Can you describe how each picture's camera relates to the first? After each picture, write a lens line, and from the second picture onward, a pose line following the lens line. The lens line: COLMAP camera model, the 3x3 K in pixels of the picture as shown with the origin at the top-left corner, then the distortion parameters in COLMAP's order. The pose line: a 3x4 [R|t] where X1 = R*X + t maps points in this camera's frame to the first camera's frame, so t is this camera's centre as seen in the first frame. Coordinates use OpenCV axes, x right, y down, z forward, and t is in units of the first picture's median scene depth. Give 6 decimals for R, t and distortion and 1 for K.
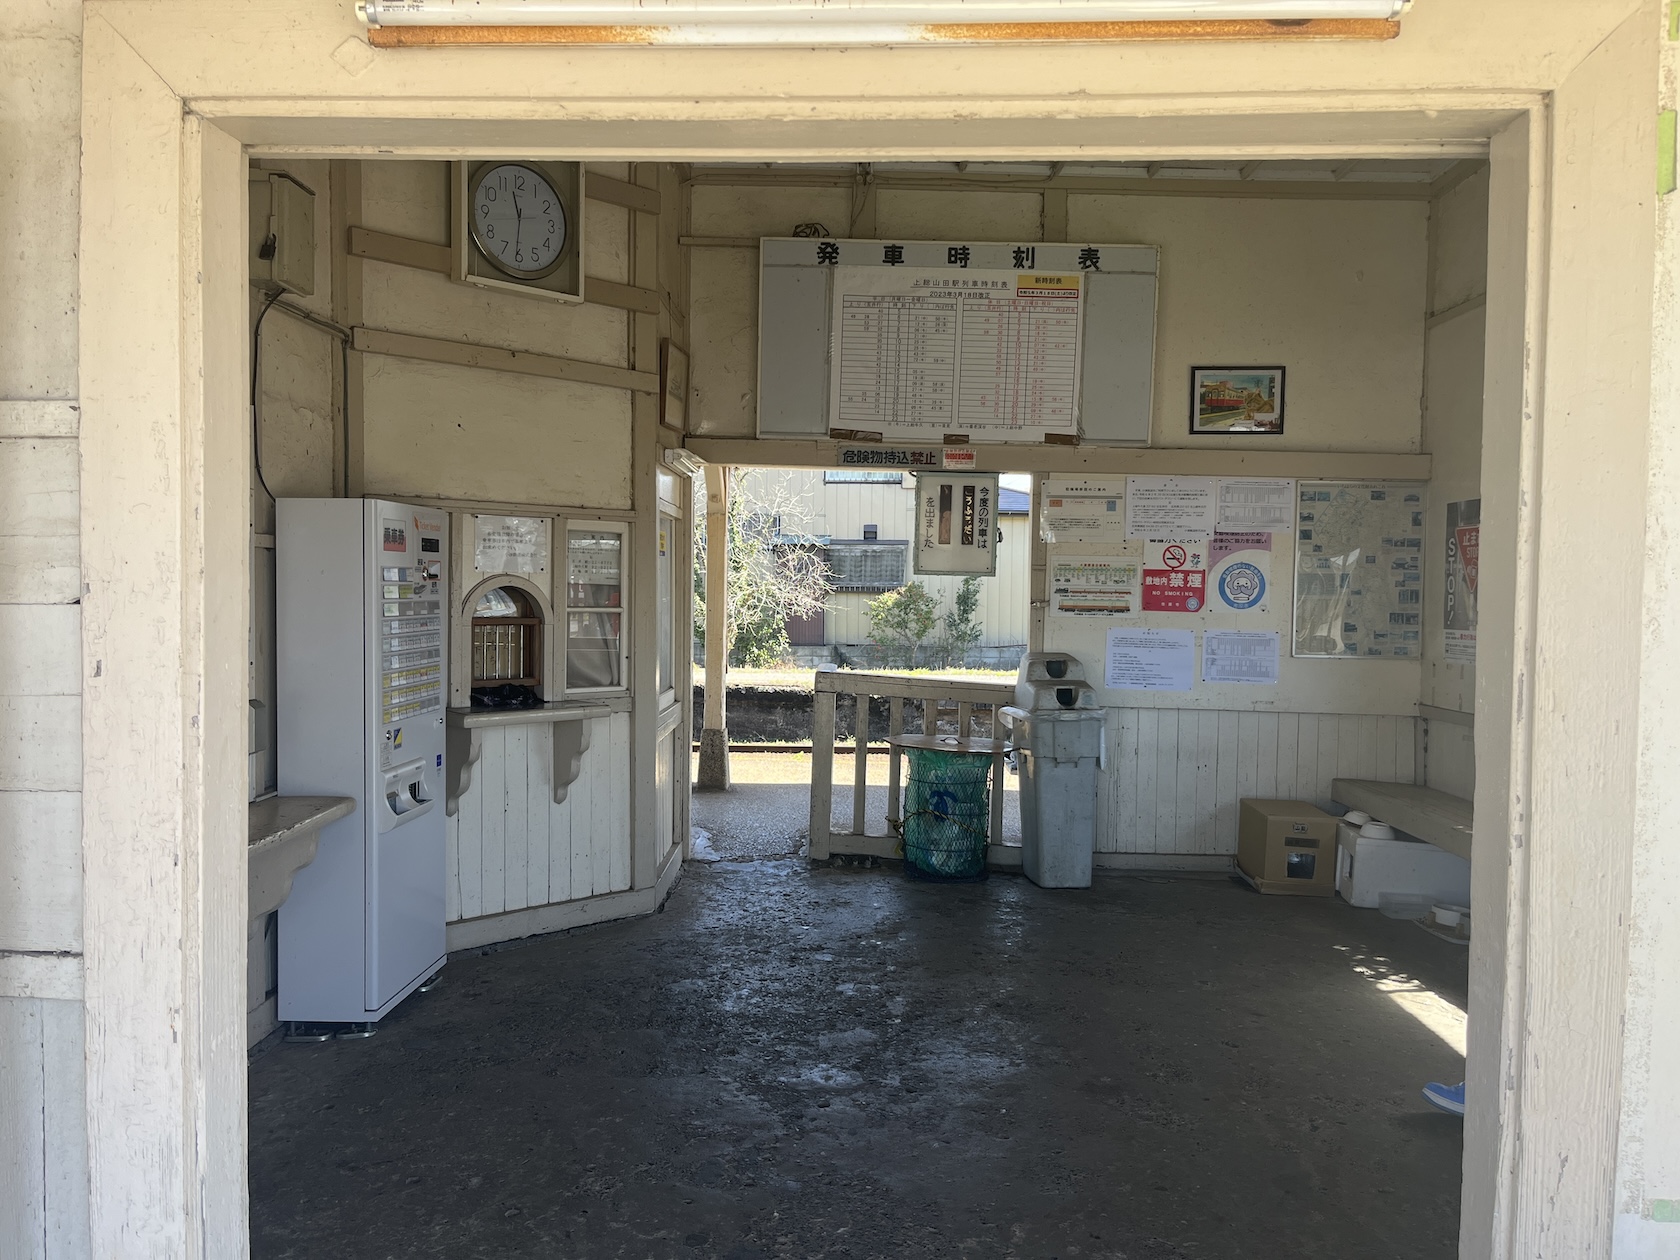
lens RADIAL K [[1287.6, 0, 840.0], [0, 1287.6, 630.0], [0, 0, 1]] dist [0.003631, -0.001006]
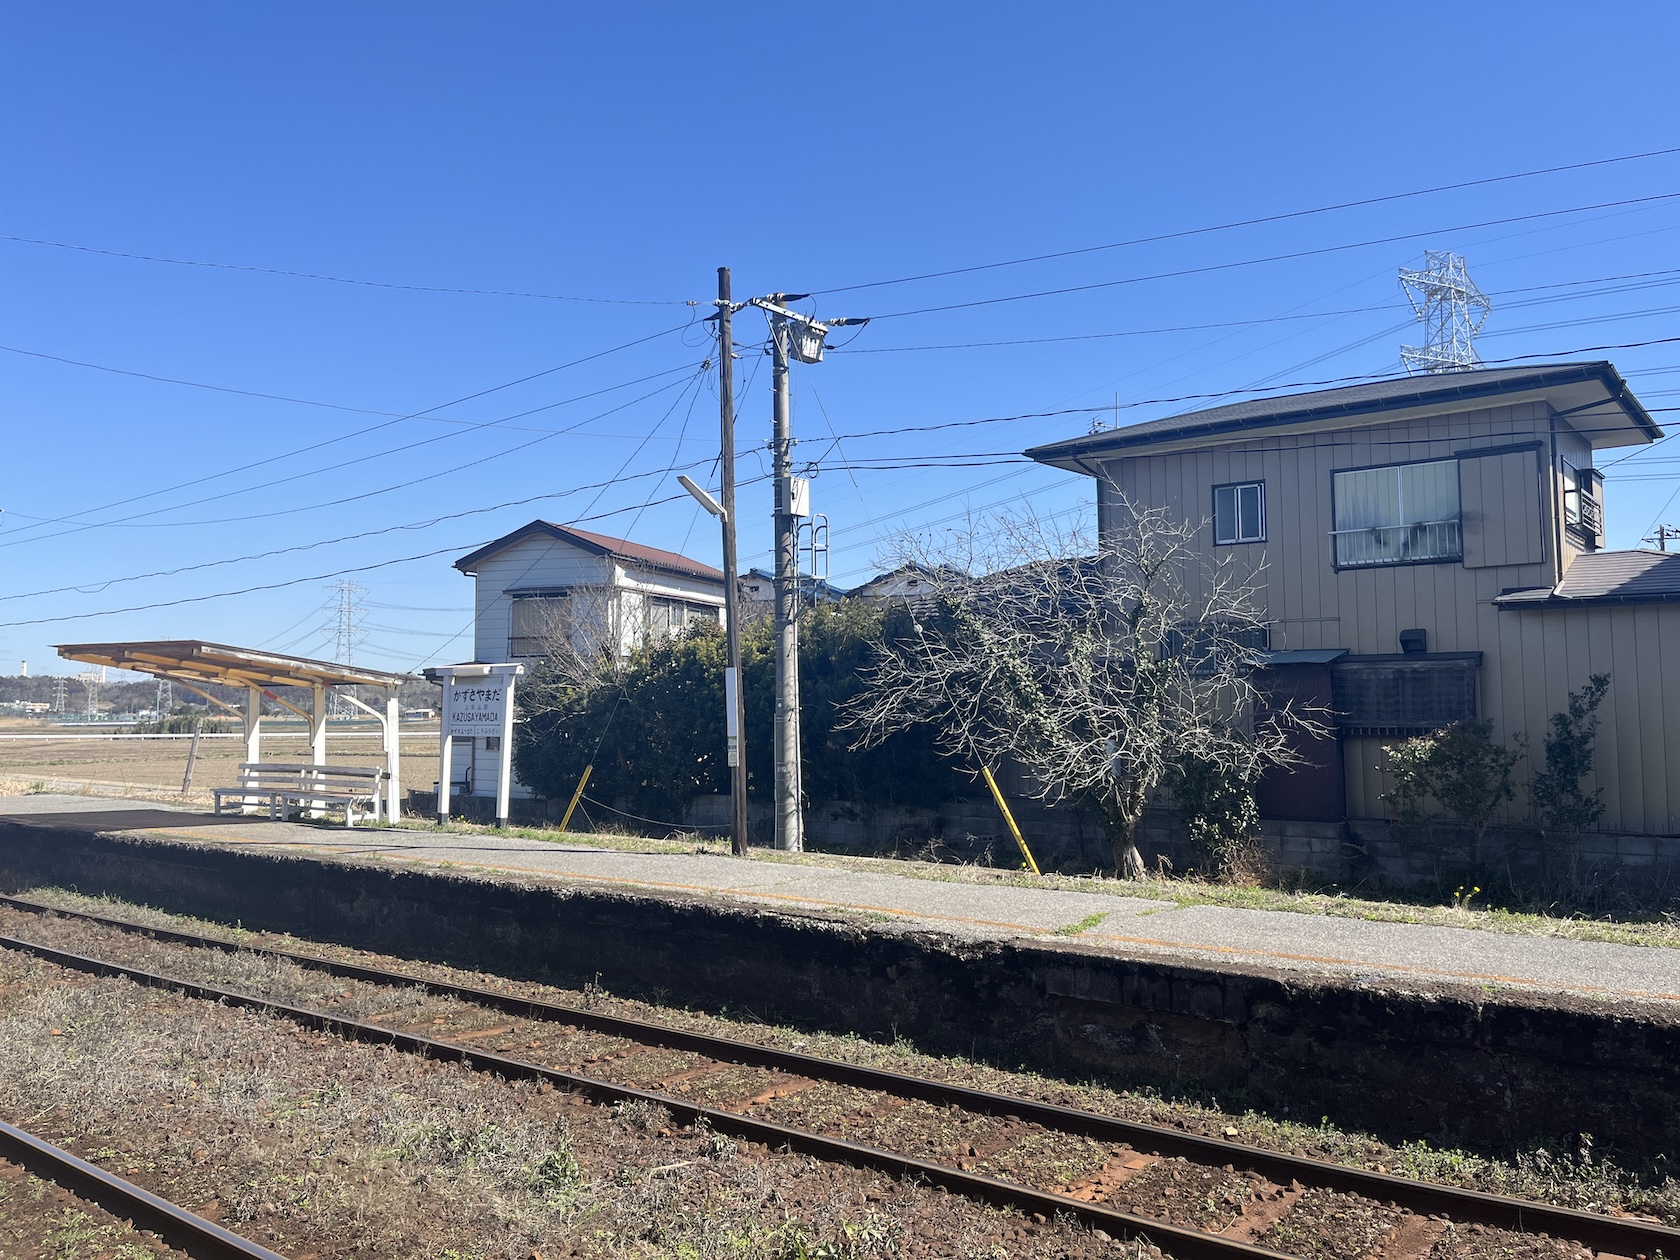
lens RADIAL K [[1287.6, 0, 840.0], [0, 1287.6, 630.0], [0, 0, 1]] dist [0.003631, -0.001006]
pose [[0.808073, -0.047767, -0.587142, 0.174813], [-0.014514, 0.994790, -0.100906, -0.014266], [0.588903, 0.090061, 0.803170, 0.340706]]
